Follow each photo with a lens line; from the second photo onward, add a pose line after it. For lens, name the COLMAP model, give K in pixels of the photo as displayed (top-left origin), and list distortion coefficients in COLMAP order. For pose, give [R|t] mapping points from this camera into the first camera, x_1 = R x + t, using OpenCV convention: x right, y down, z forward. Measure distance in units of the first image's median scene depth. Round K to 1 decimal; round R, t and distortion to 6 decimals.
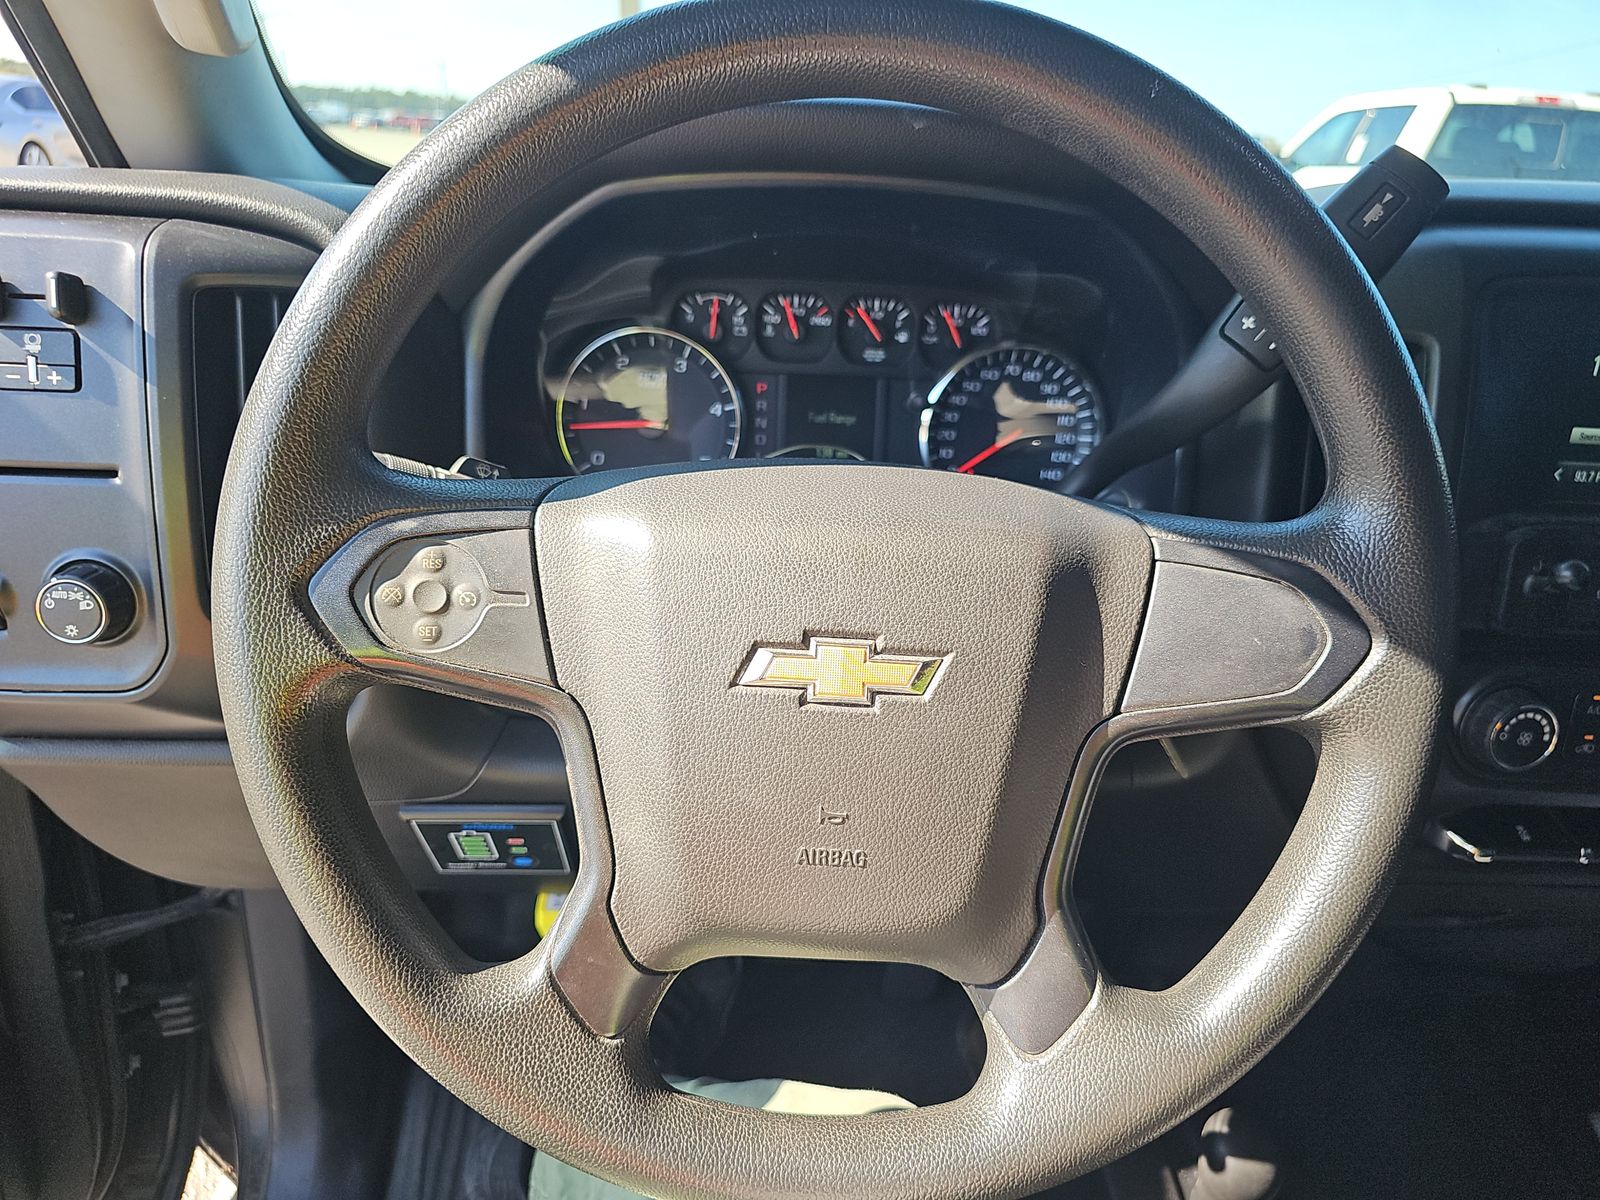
lens RADIAL K [[1051.8, 0, 805.1], [0, 1051.8, 602.9], [0, 0, 1]] dist [0.017483, -0.014860]
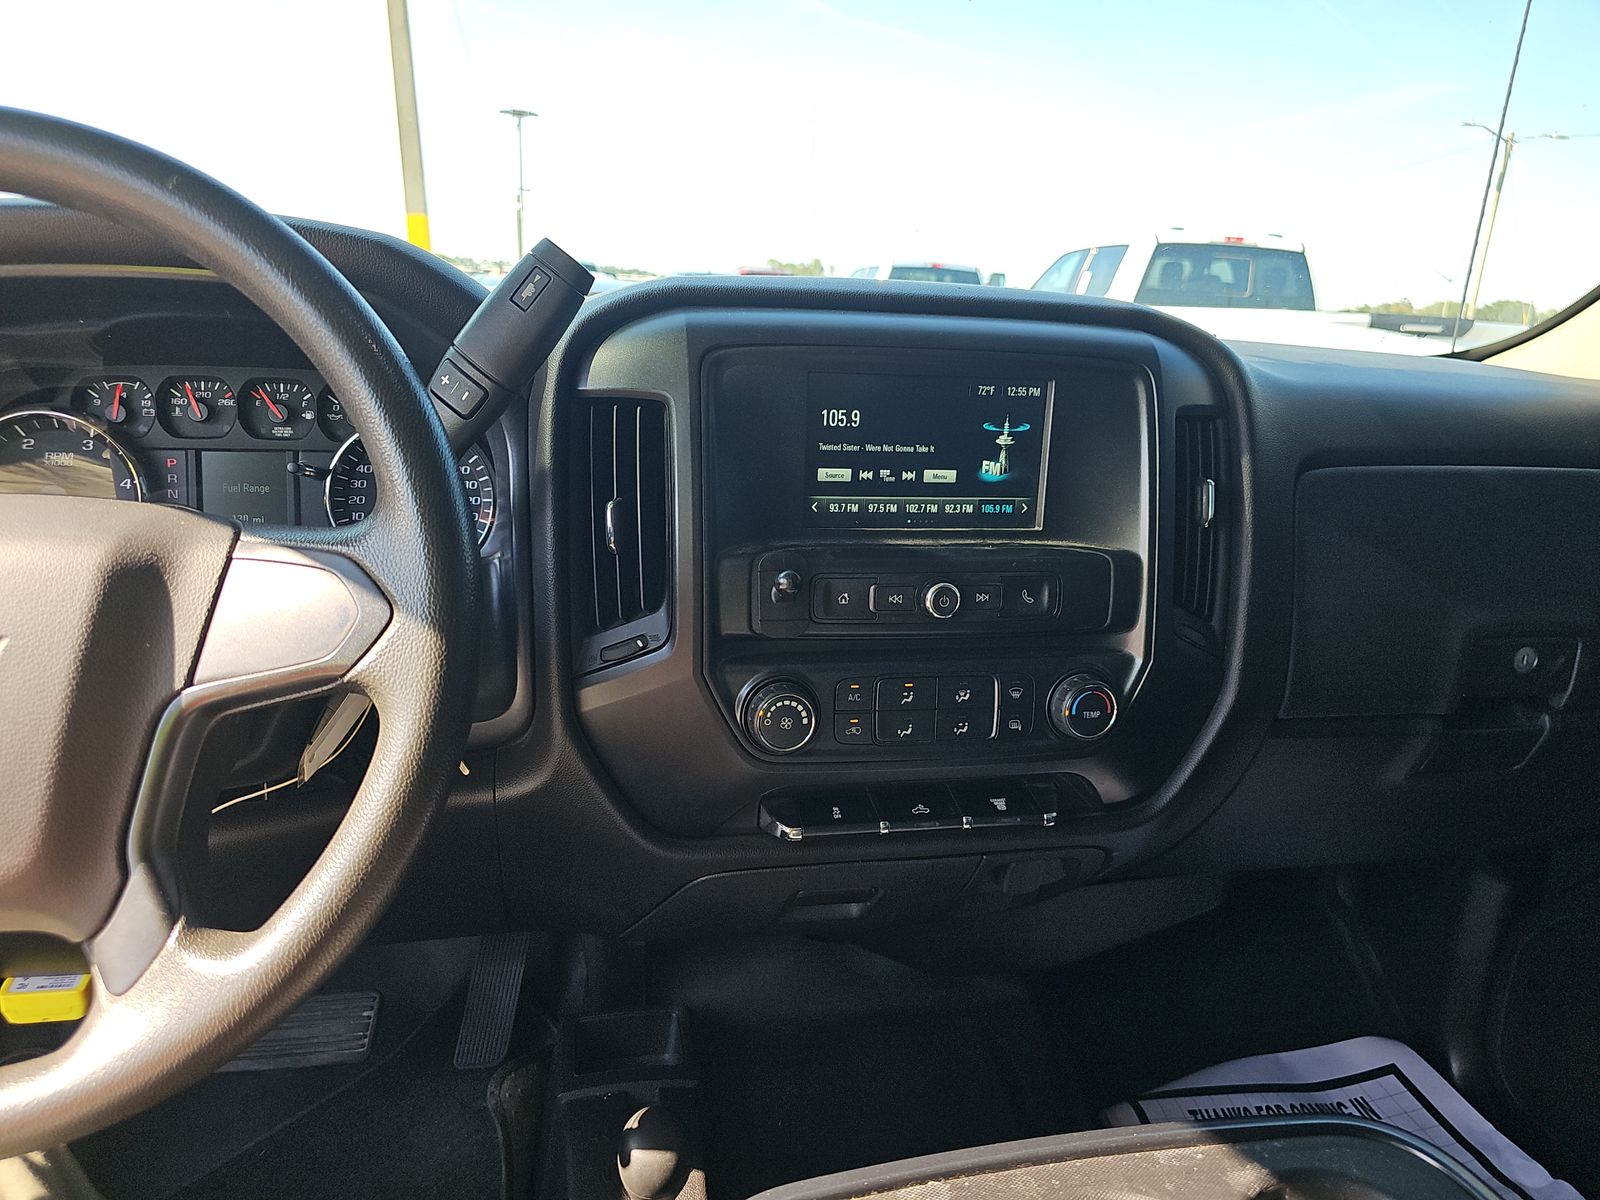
lens RADIAL K [[1051.8, 0, 804.0], [0, 1051.8, 594.8], [0, 0, 1]] dist [0.017483, -0.014860]
pose [[0.986115, -0.050806, 0.158102, 0.424705], [0.069465, 0.990954, -0.114827, 0.099994], [-0.150838, 0.124215, 0.980723, -0.148025]]
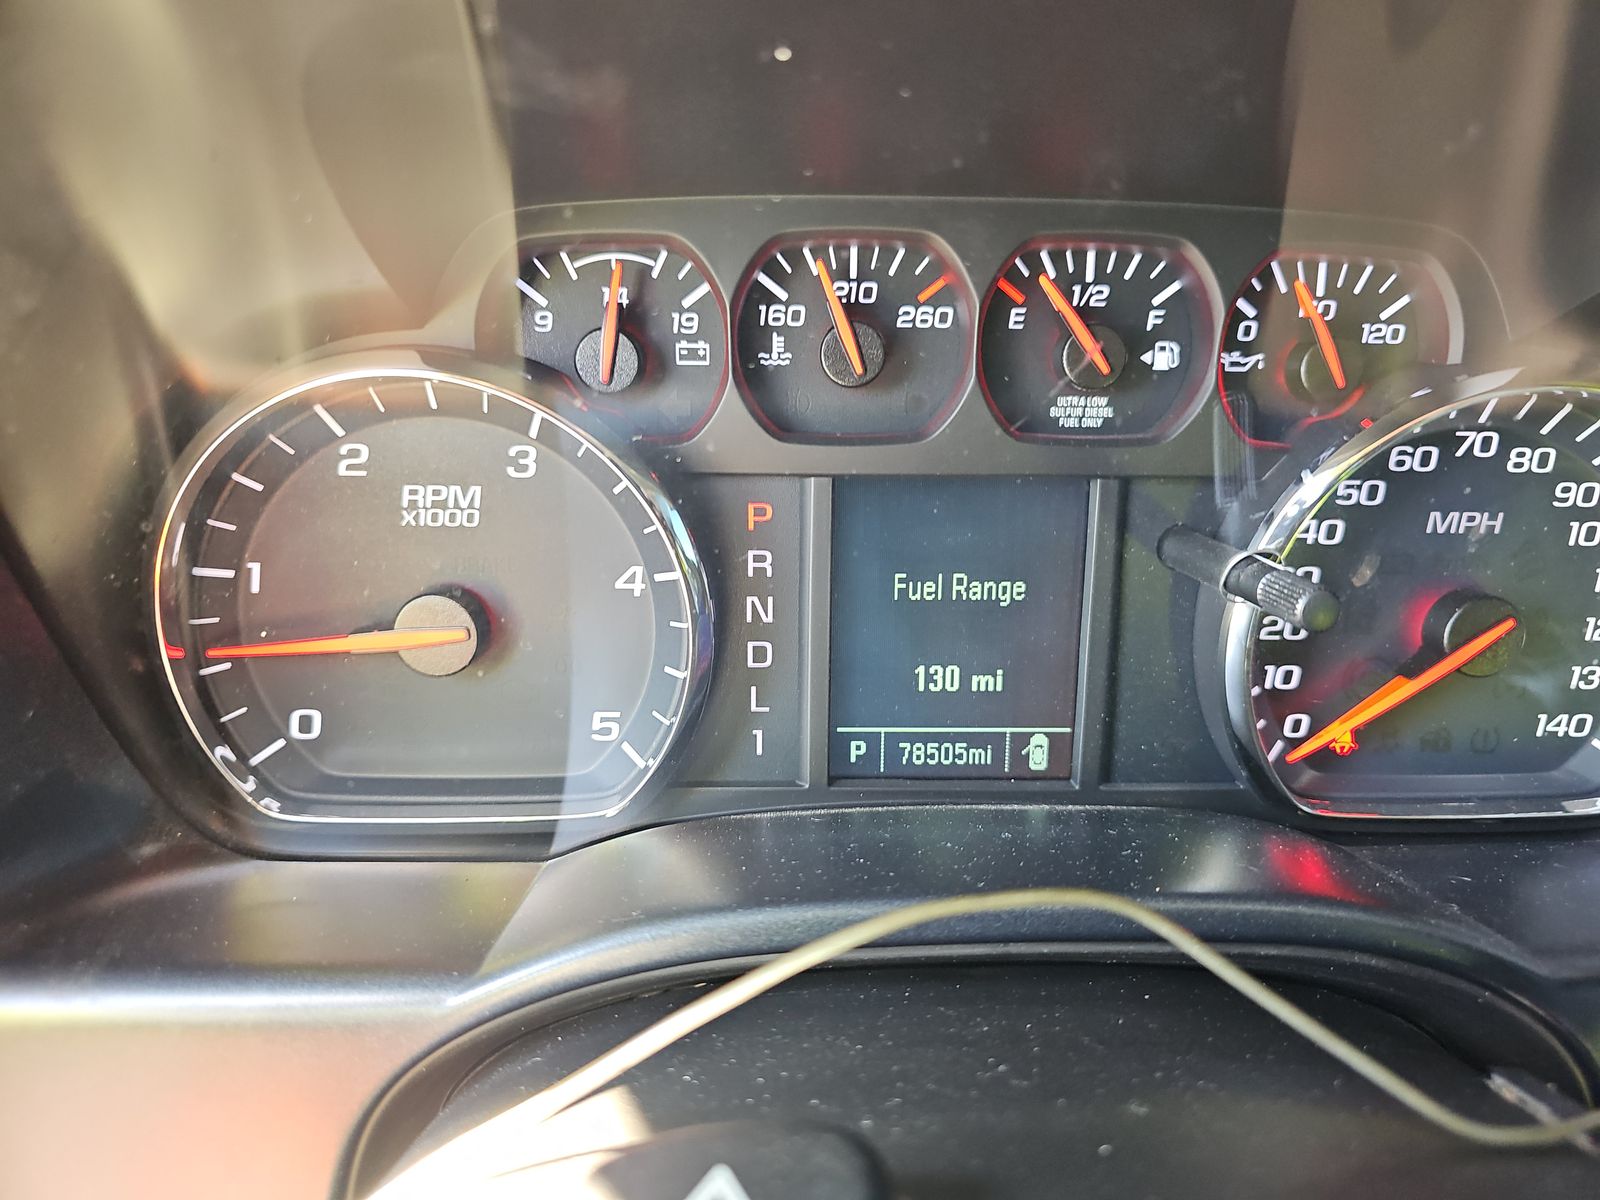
lens RADIAL K [[1051.8, 0, 785.5], [0, 1051.8, 607.6], [0, 0, 1]] dist [0.017483, -0.014860]
pose [[0.999464, -0.032420, 0.004474, -0.035491], [0.032303, 0.999188, 0.024096, -0.183849], [-0.005252, -0.023938, 0.999700, 0.658239]]
